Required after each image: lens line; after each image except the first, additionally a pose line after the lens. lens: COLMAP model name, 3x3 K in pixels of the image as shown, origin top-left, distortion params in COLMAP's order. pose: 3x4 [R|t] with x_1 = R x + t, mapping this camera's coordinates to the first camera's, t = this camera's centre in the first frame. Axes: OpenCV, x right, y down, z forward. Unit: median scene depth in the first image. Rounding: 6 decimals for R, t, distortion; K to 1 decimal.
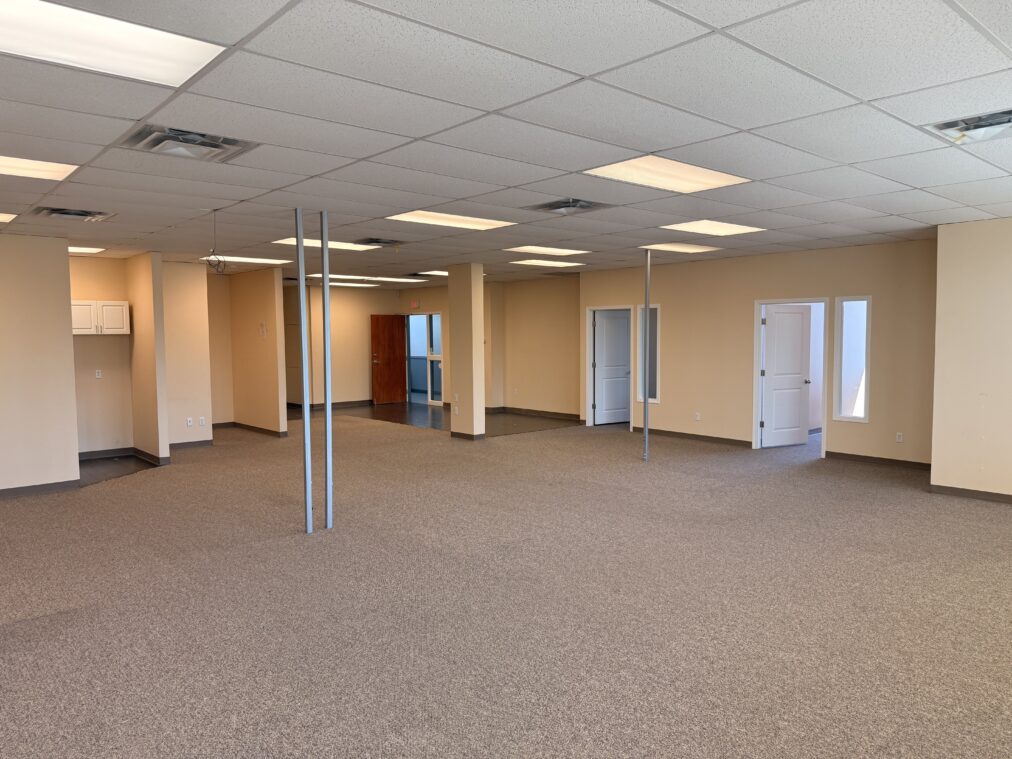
lens RADIAL K [[708.1, 0, 506.0], [0, 708.1, 379.5], [0, 0, 1]] dist [0.028340, -0.000089]
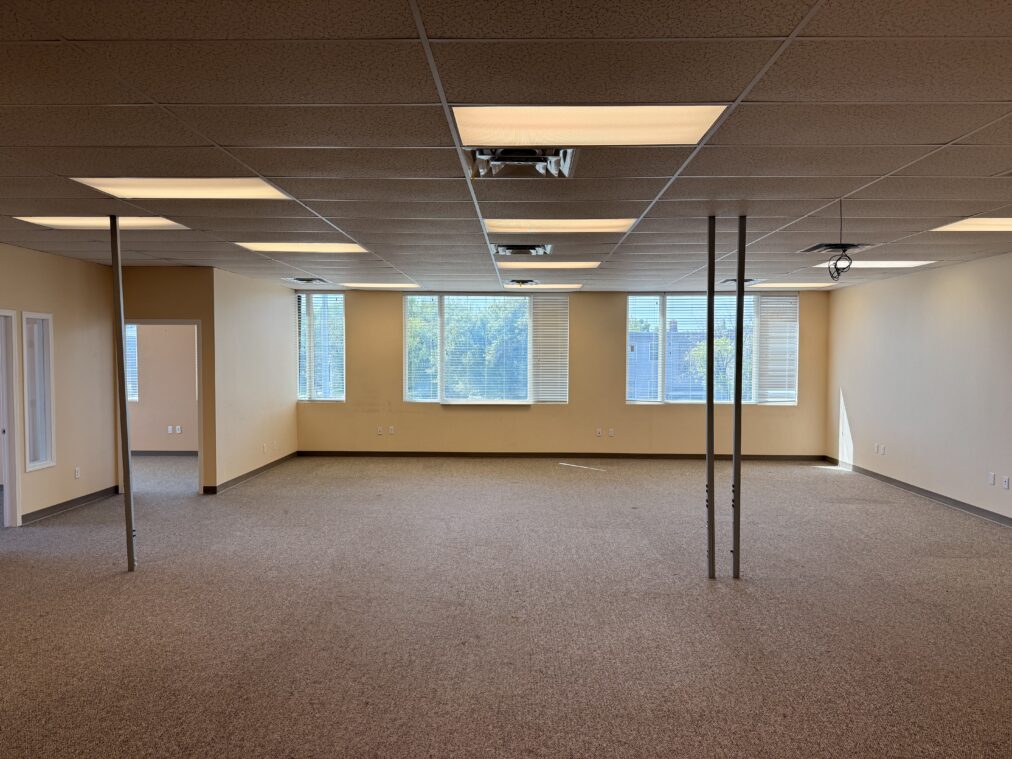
lens RADIAL K [[719.5, 0, 506.0], [0, 719.5, 379.5], [0, 0, 1]] dist [0.056242, -0.002094]
pose [[-0.734310, -0.037536, 0.677775, -0.695342], [0.052626, 0.992317, 0.111971, -0.158171], [-0.676771, 0.117890, -0.726693, 1.878460]]
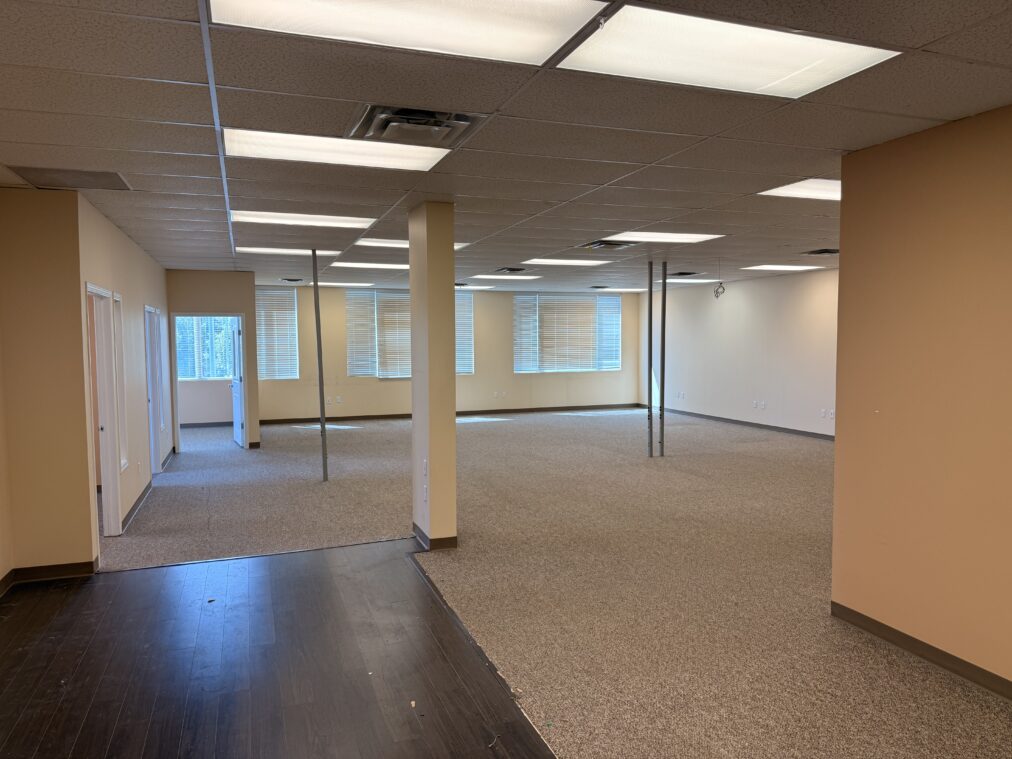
lens RADIAL K [[708.1, 0, 506.0], [0, 708.1, 379.5], [0, 0, 1]] dist [0.028340, -0.000089]
pose [[-0.938198, -0.024781, 0.345211, -0.516935], [0.029143, 0.988235, 0.150143, -0.232043], [-0.344871, 0.150924, -0.926437, 2.710645]]
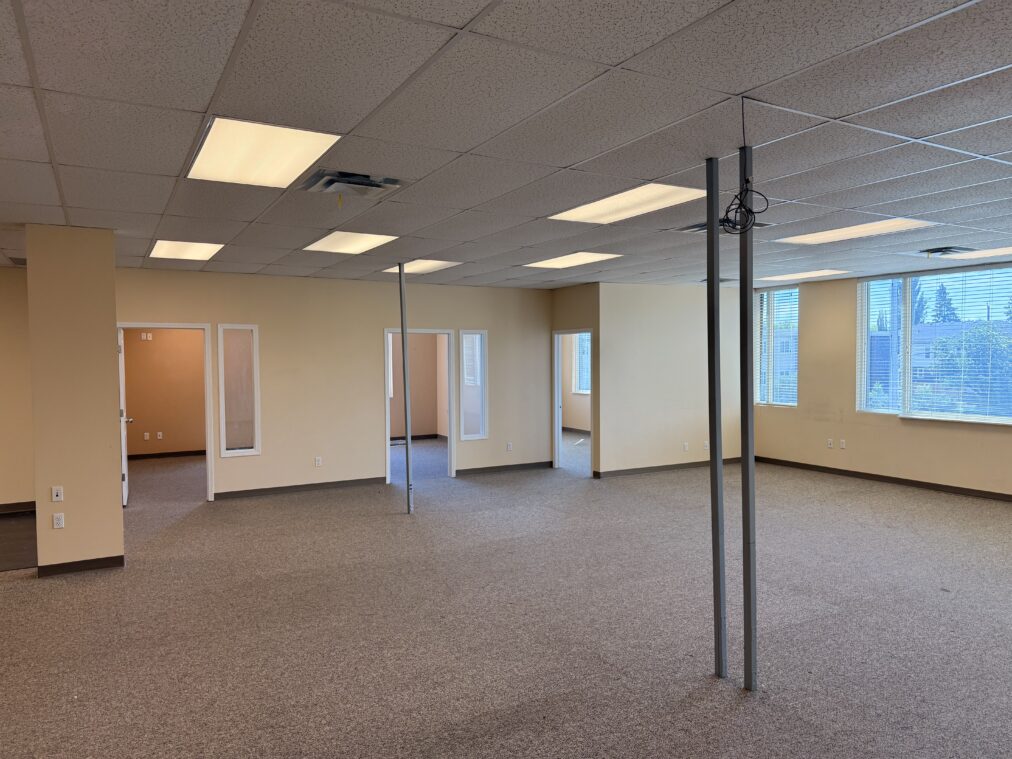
lens RADIAL K [[708.1, 0, 506.0], [0, 708.1, 379.5], [0, 0, 1]] dist [0.028340, -0.000089]
pose [[0.206319, -0.044539, 0.977471, -0.922188], [0.102132, 0.994487, 0.023757, -0.085428], [-0.973140, 0.094929, 0.209731, 1.069295]]
